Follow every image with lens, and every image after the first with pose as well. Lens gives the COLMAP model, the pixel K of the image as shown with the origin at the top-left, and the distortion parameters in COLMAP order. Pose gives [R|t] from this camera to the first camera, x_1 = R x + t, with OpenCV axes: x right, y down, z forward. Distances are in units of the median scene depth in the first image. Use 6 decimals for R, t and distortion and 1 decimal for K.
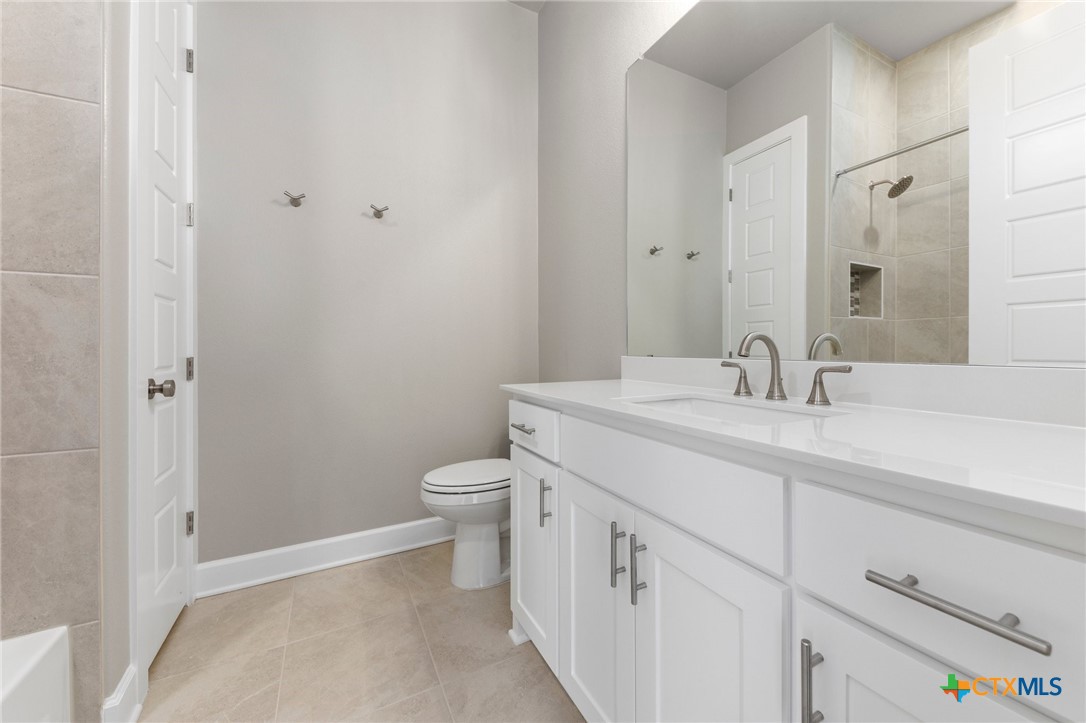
lens RADIAL K [[417.7, 0, 548.2], [0, 417.7, 353.0], [0, 0, 1]] dist [0.006091, -0.000619]
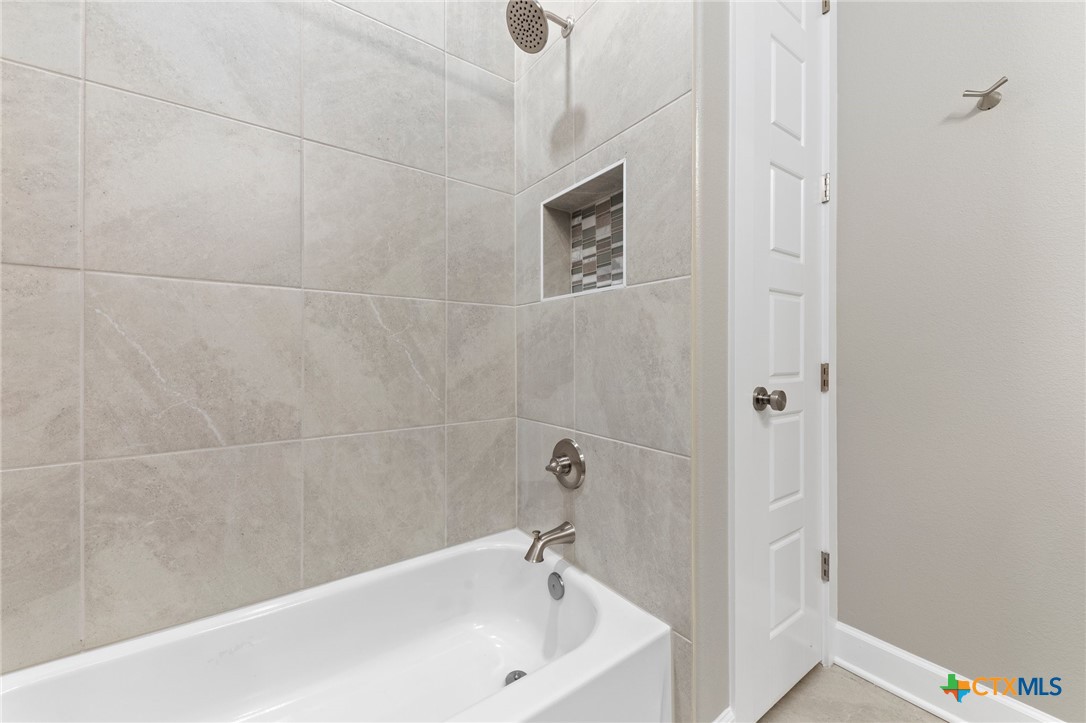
lens RADIAL K [[417.7, 0, 544.6], [0, 417.7, 352.3], [0, 0, 1]] dist [0.006091, -0.000619]
pose [[0.130859, -0.001731, -0.991399, -0.066601], [-0.012645, 0.999914, -0.003415, -0.000960], [0.991320, 0.012983, 0.130826, 0.199901]]
